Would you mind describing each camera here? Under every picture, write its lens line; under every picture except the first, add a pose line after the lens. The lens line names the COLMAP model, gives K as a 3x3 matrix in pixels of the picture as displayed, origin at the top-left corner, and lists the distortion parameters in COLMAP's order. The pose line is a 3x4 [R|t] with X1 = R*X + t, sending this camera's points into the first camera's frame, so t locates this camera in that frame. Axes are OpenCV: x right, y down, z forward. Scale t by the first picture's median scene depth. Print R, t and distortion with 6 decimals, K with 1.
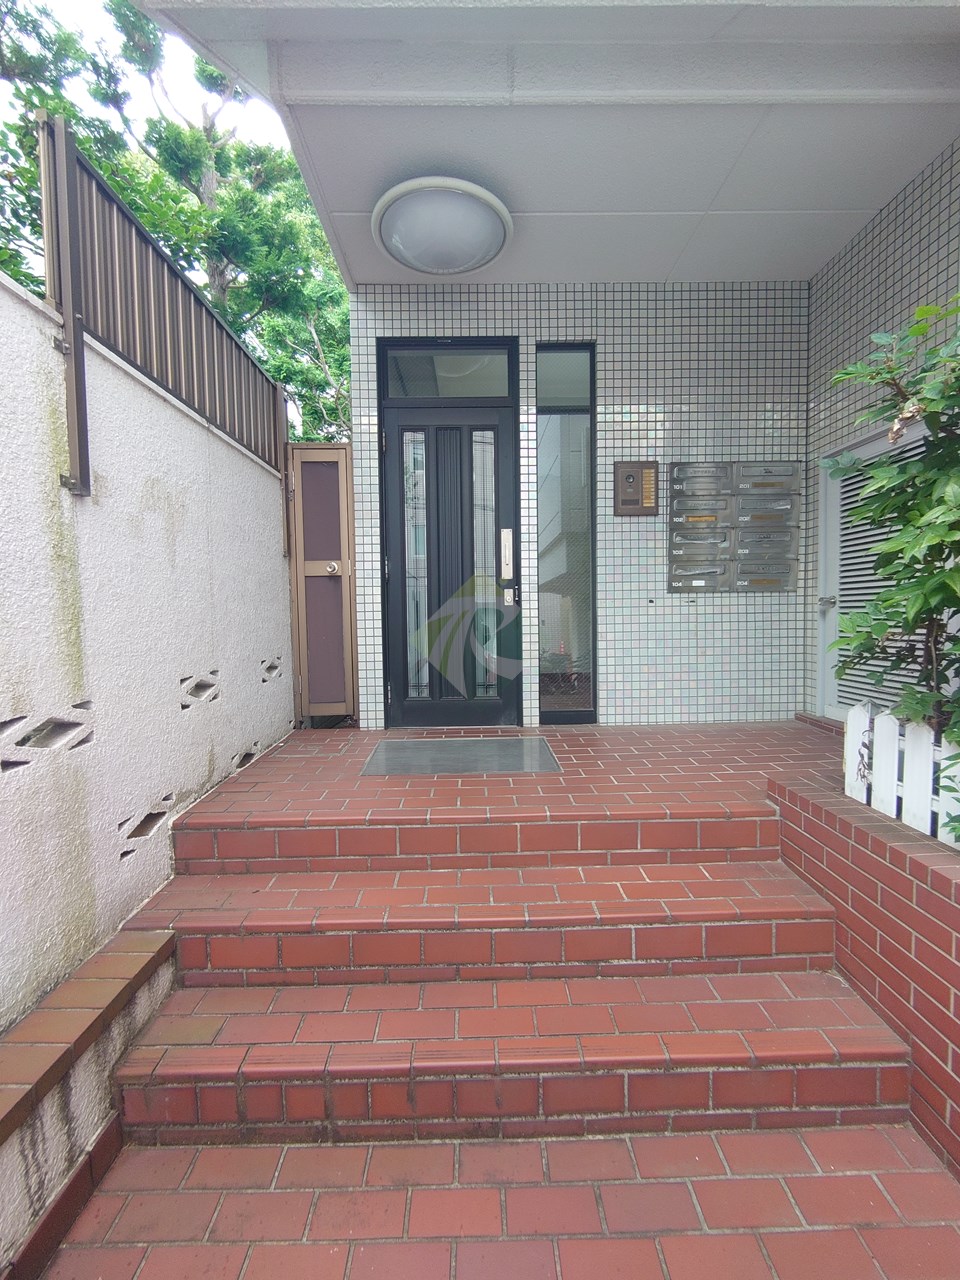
lens RADIAL K [[549.9, 0, 480.0], [0, 549.9, 642.6], [0, 0, 1]] dist [-0.000876, 0.000407]
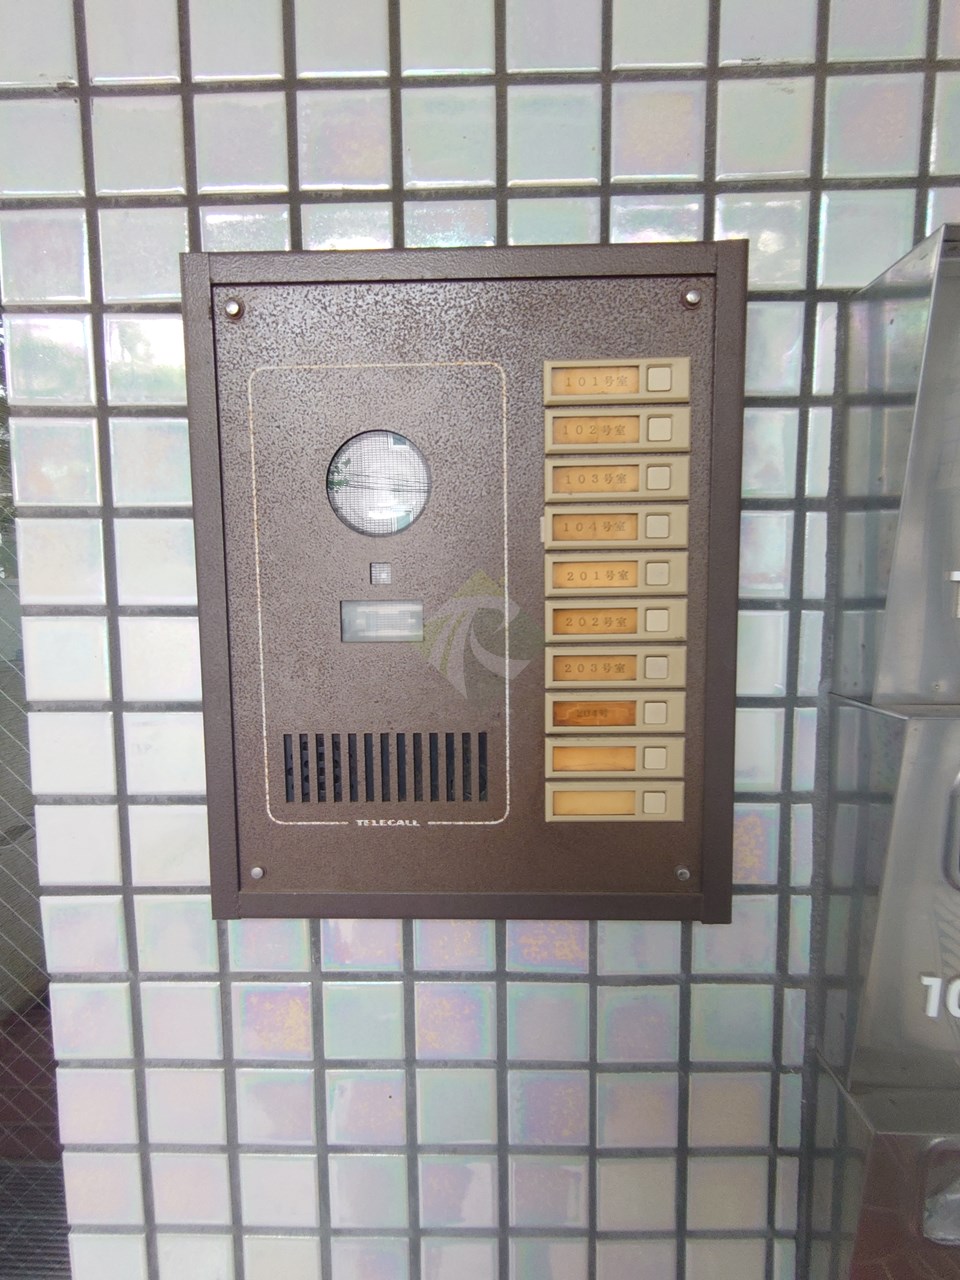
lens RADIAL K [[549.9, 0, 480.0], [0, 549.9, 642.6], [0, 0, 1]] dist [-0.000876, 0.000407]
pose [[0.999525, 0.007865, -0.029794, 0.286605], [-0.007133, 0.999672, 0.024584, -0.273671], [0.029978, -0.024360, 0.999254, 0.910181]]
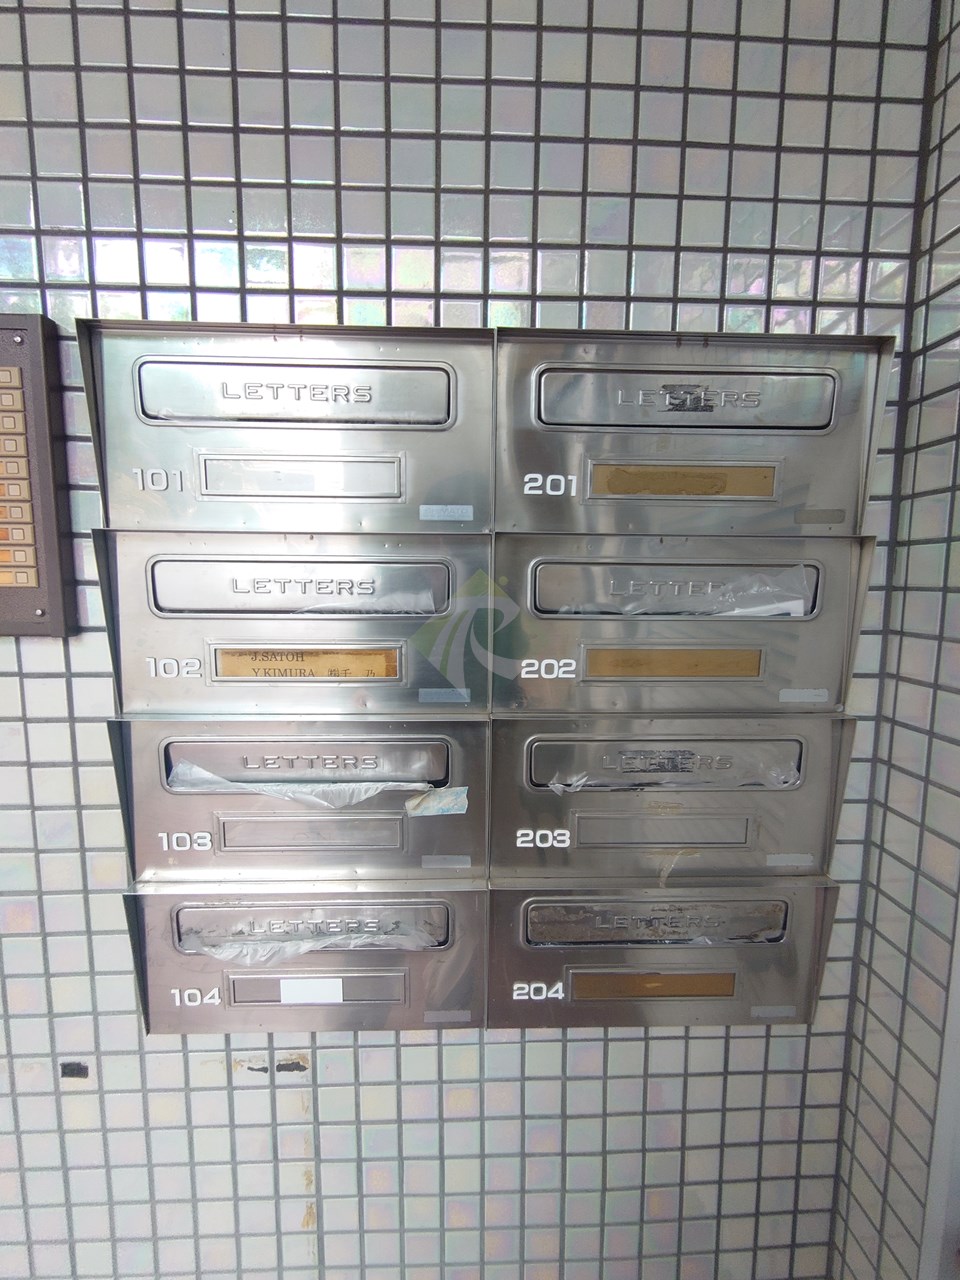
lens RADIAL K [[549.9, 0, 480.0], [0, 549.9, 642.6], [0, 0, 1]] dist [-0.000876, 0.000407]
pose [[0.999392, 0.018664, 0.029465, 0.448054], [-0.020320, 0.998171, 0.056937, -0.240904], [-0.028349, -0.057501, 0.997943, 0.814094]]
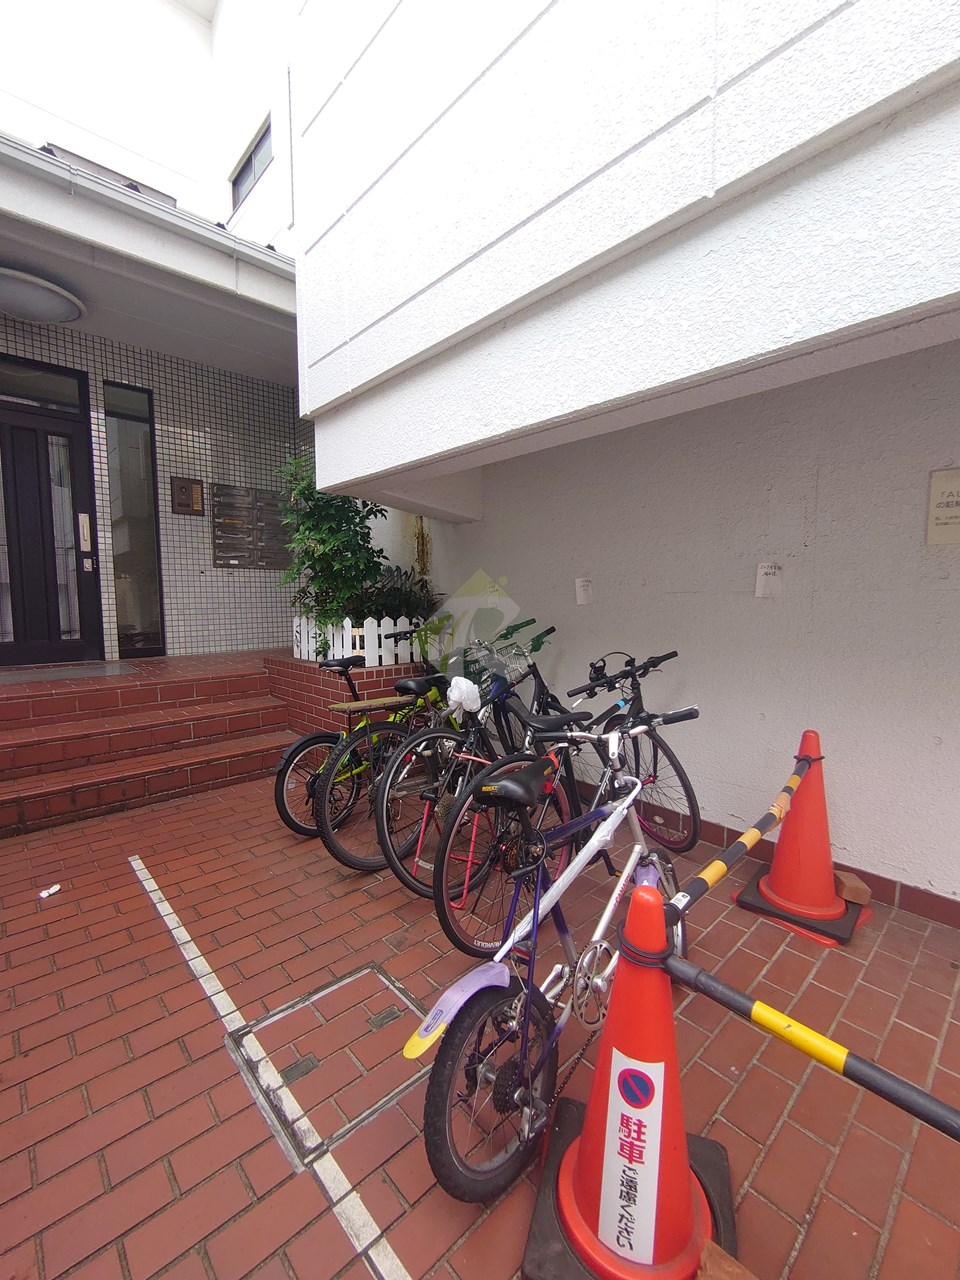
lens RADIAL K [[549.9, 0, 480.0], [0, 549.9, 642.6], [0, 0, 1]] dist [-0.000876, 0.000407]
pose [[0.739865, -0.043170, 0.671369, -0.149350], [0.029768, 0.999062, 0.031436, 0.094120], [-0.672096, -0.003273, 0.740457, -0.643344]]
